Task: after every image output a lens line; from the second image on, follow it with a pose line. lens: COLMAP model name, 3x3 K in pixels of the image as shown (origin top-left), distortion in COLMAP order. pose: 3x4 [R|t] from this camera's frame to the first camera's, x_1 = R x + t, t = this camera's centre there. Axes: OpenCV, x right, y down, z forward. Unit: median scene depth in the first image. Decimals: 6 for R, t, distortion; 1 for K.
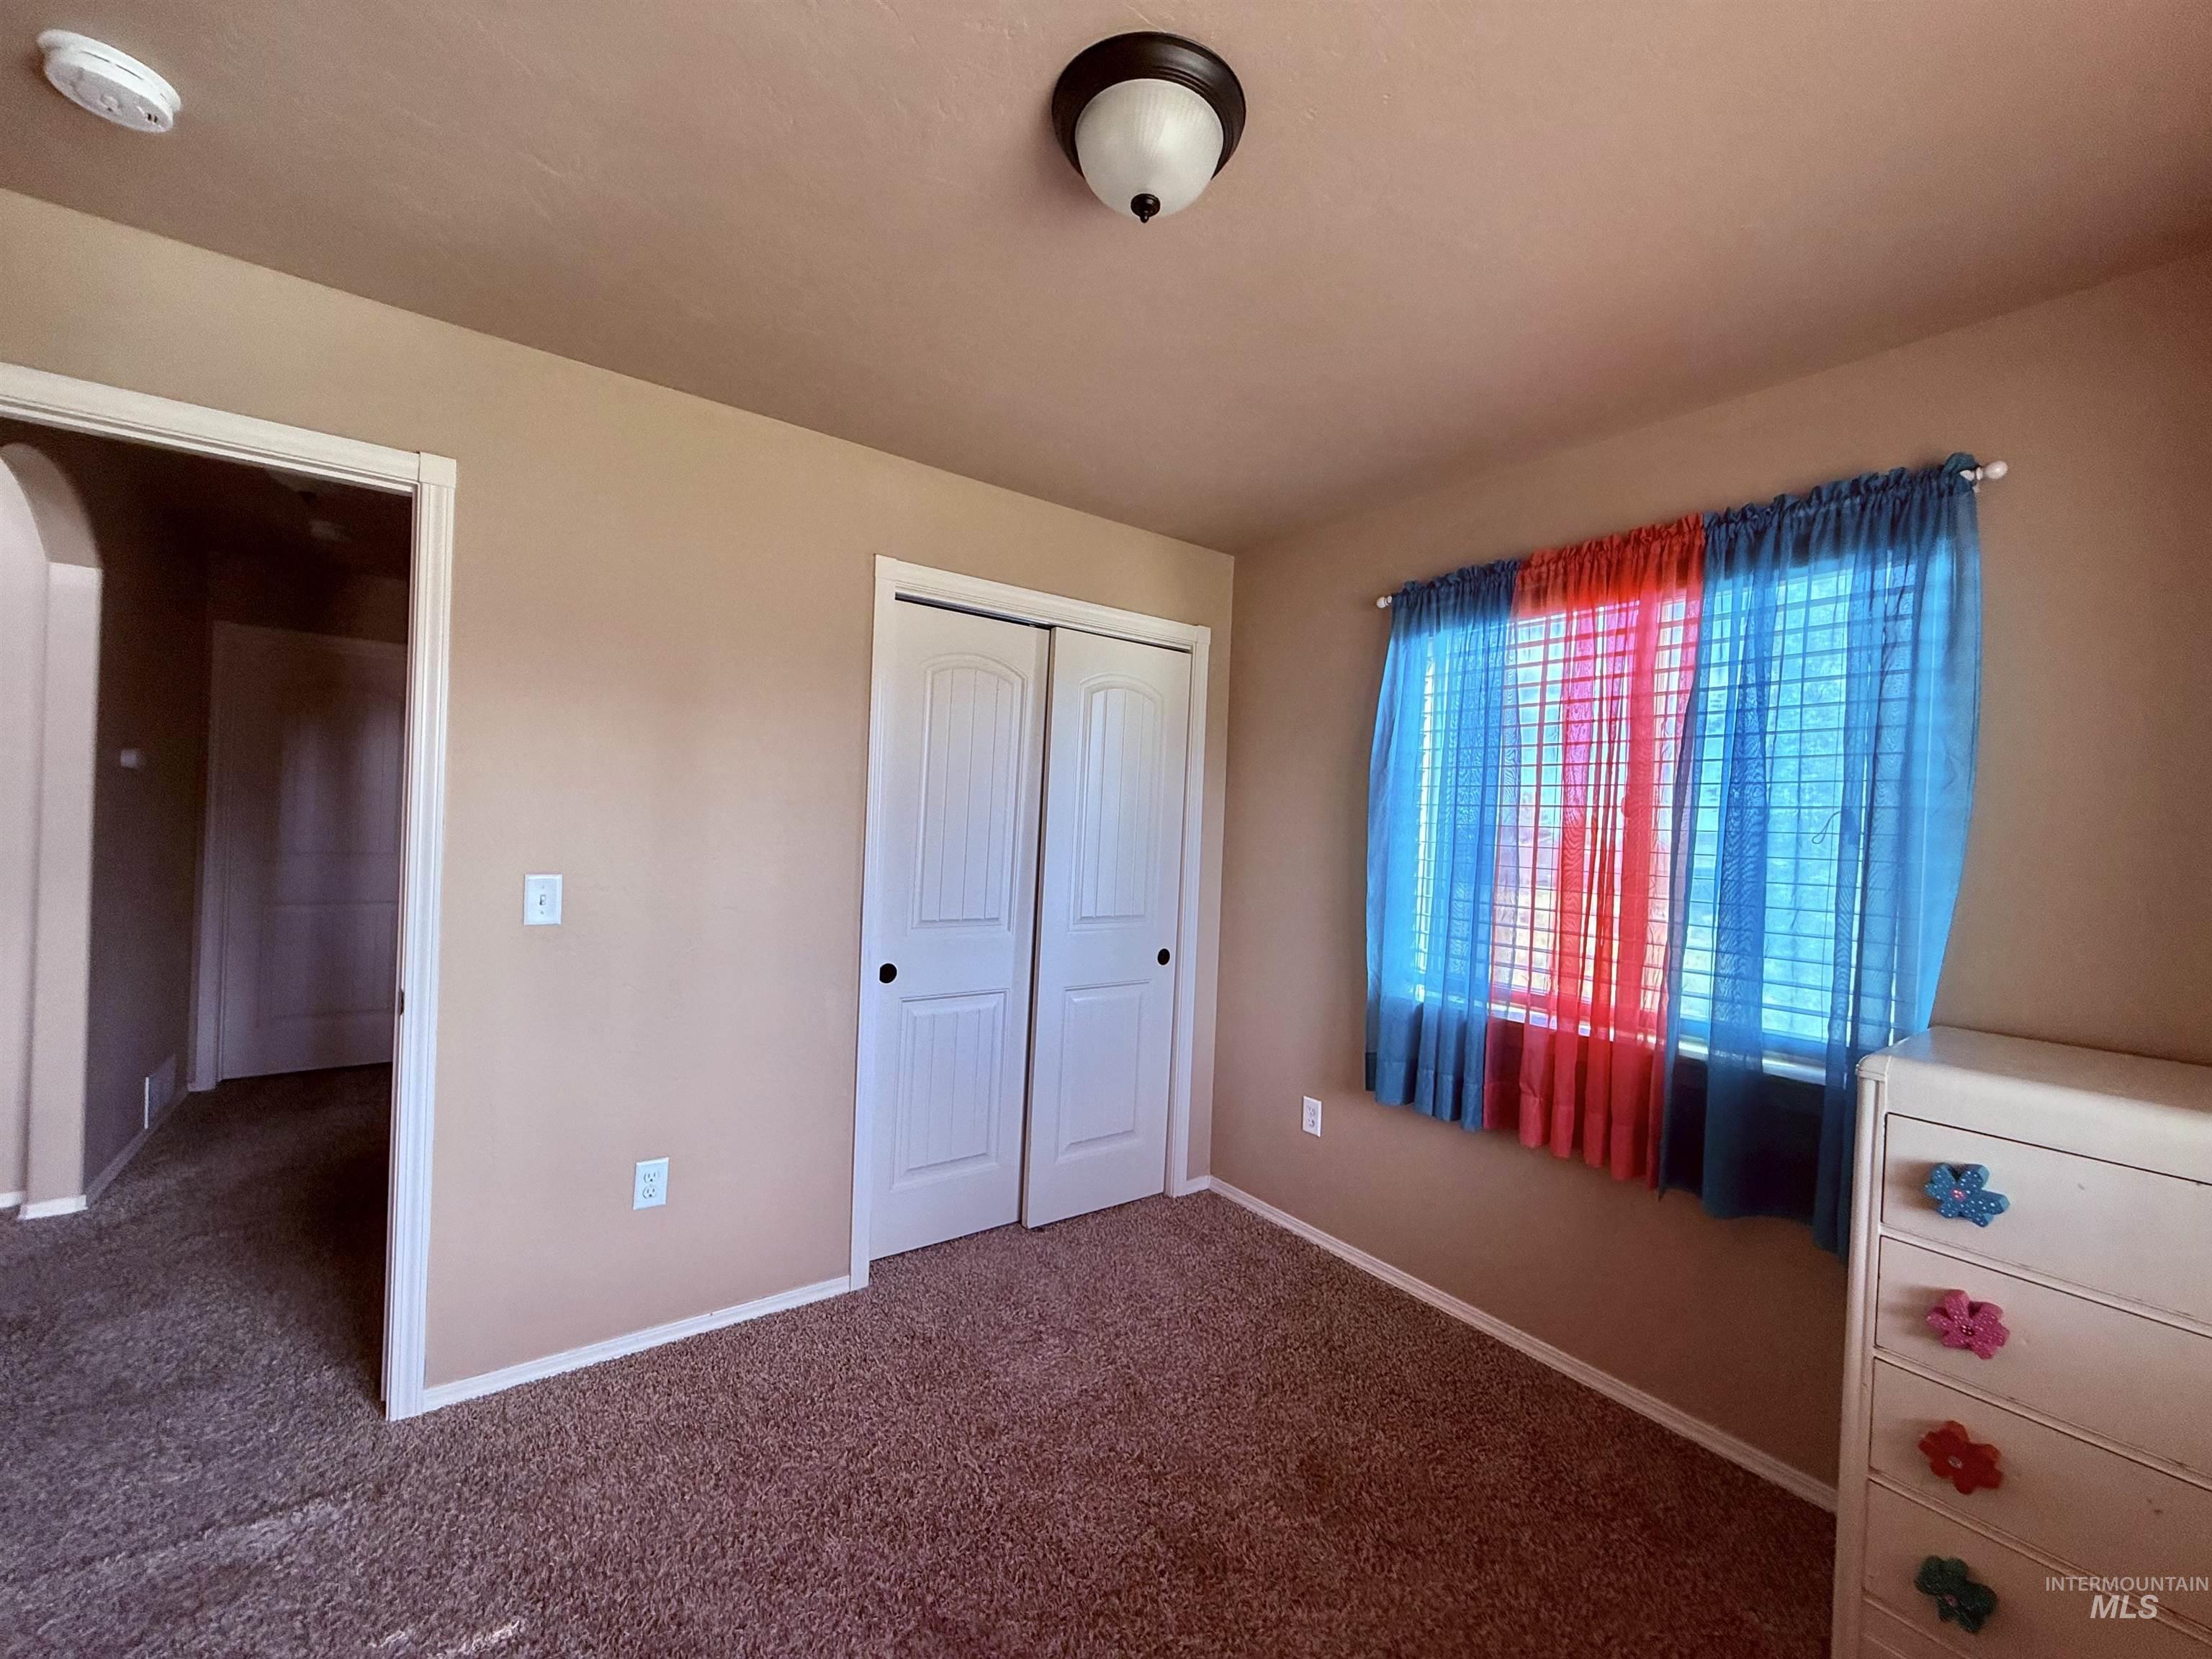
lens RADIAL K [[886.2, 0, 1098.3], [0, 886.2, 841.9], [0, 0, 1]] dist [-0.001597, 0.000133]
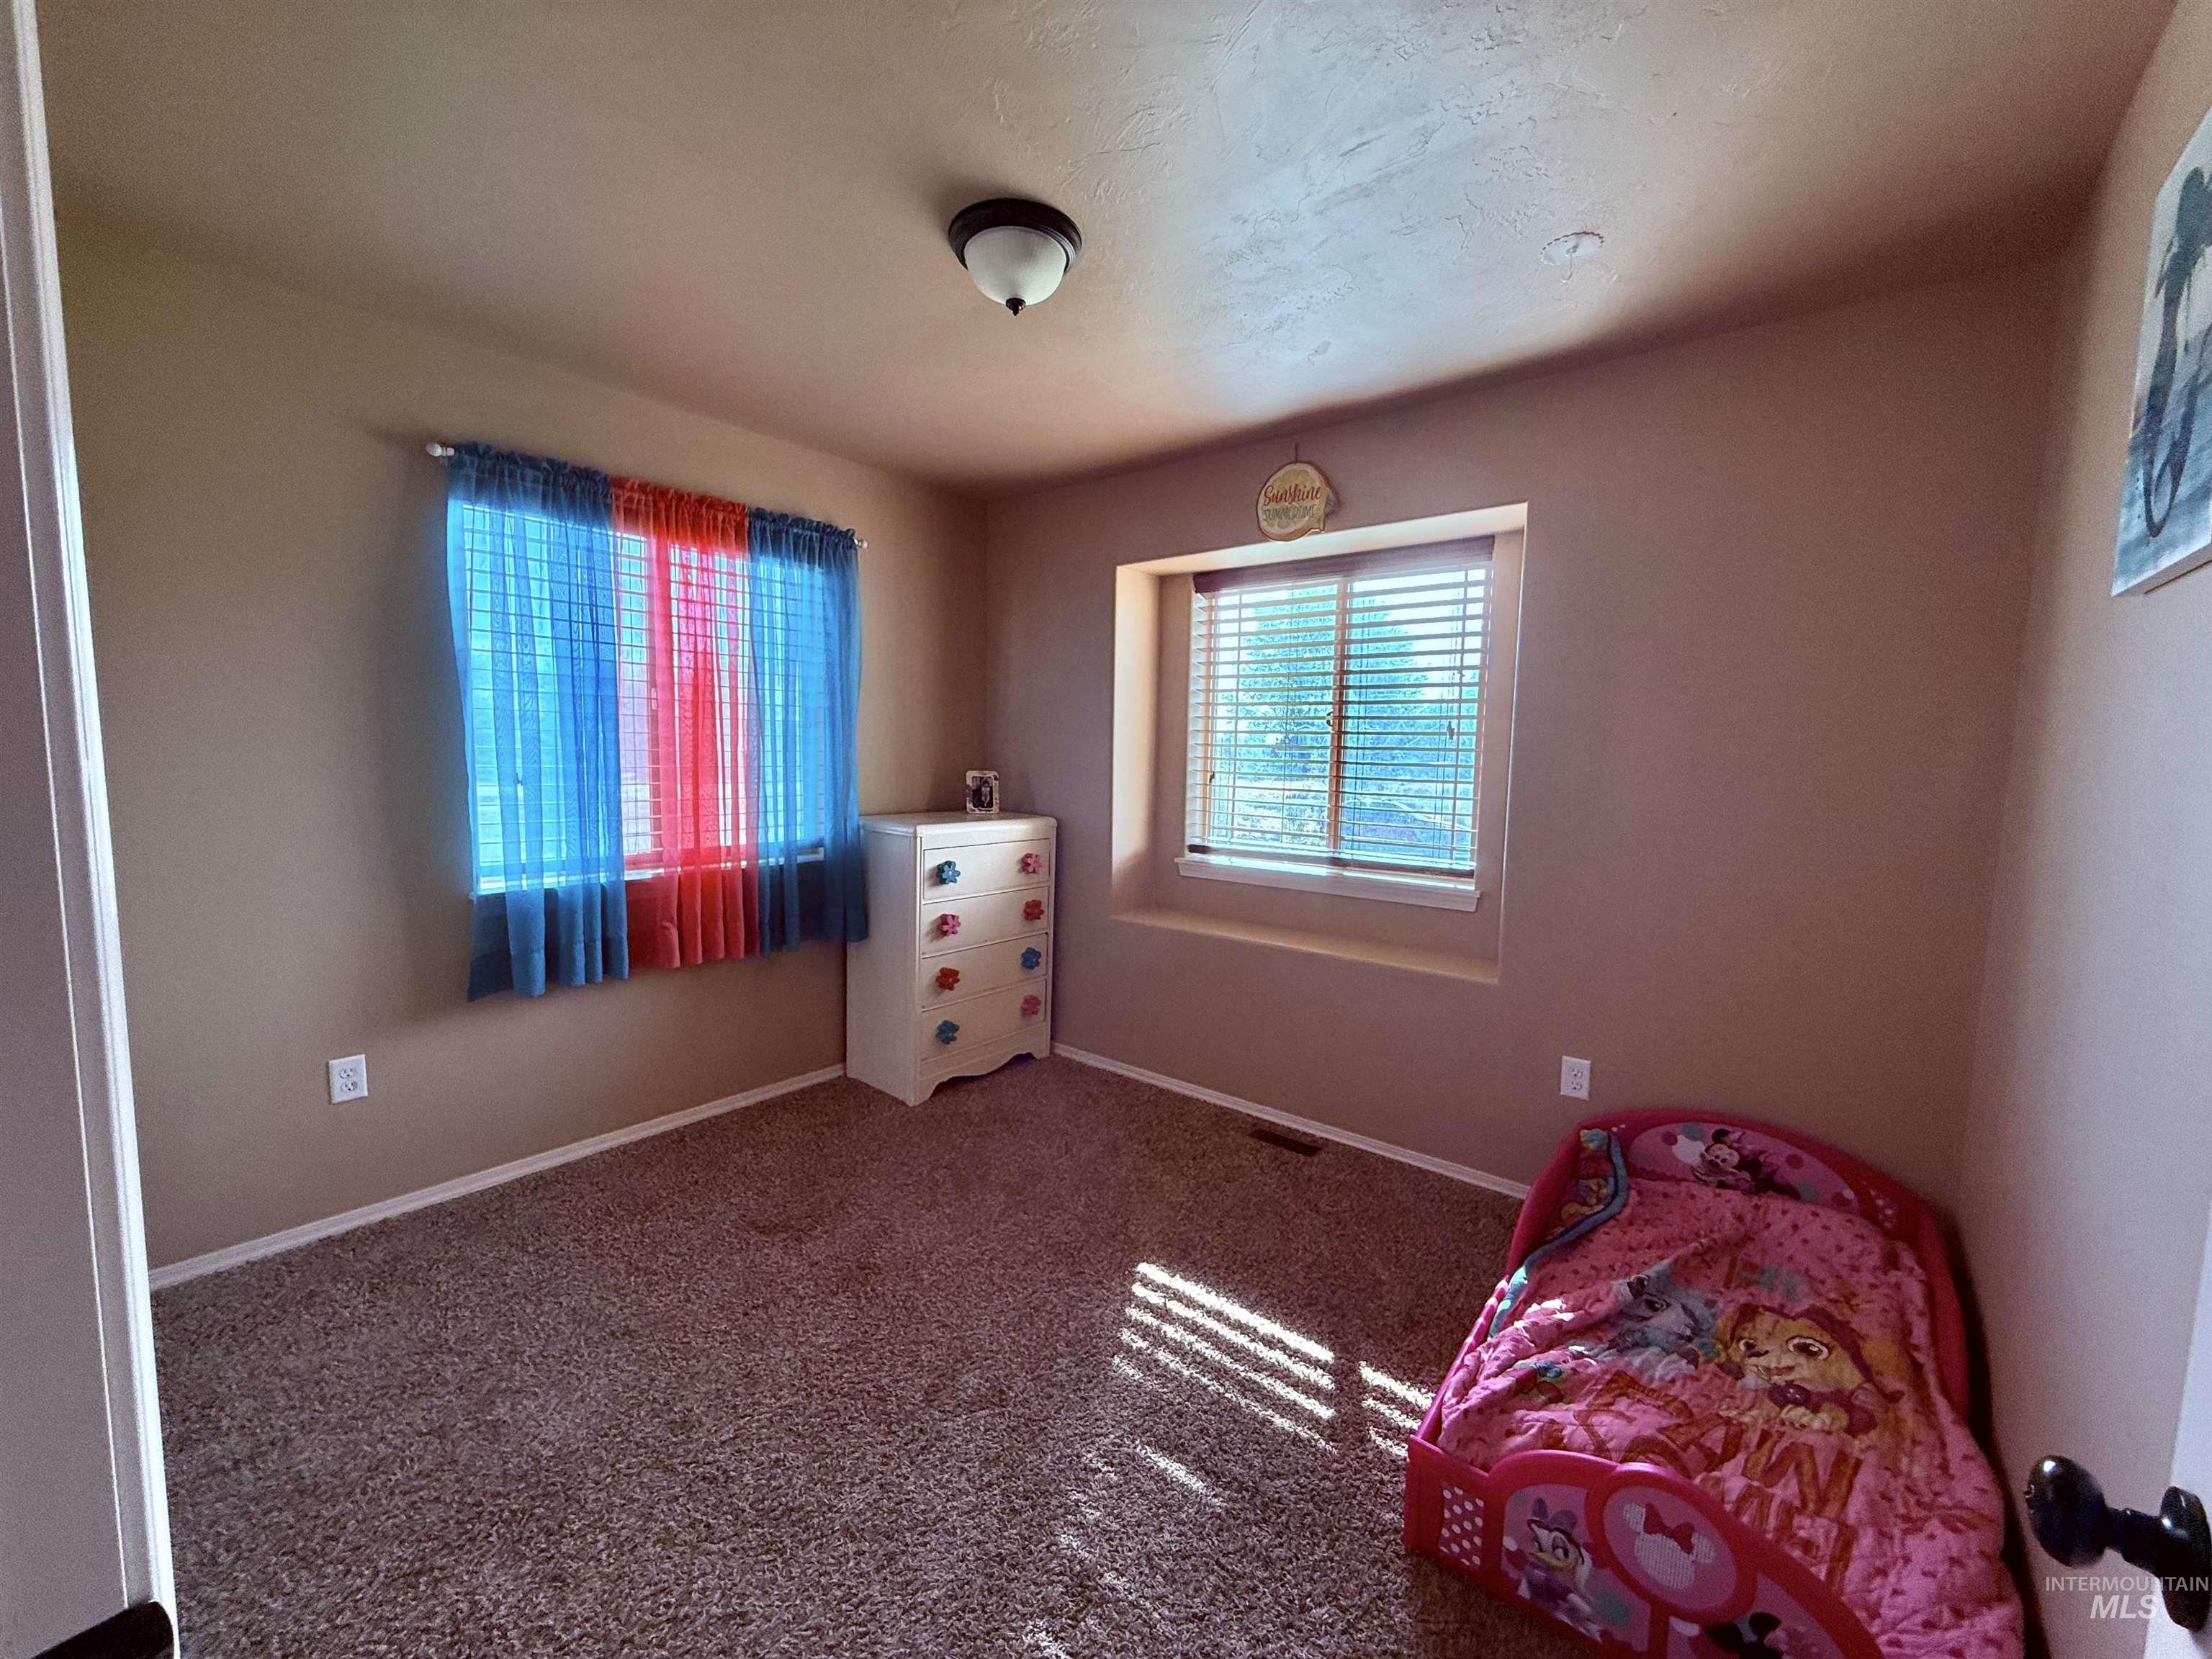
lens RADIAL K [[886.2, 0, 1107.5], [0, 886.2, 829.9], [0, 0, 1]] dist [-0.001597, 0.000133]
pose [[-0.245230, -0.115273, 0.962587, -0.932772], [0.002939, 0.992813, 0.119641, -0.002104], [-0.969460, 0.032168, -0.243129, 0.756930]]
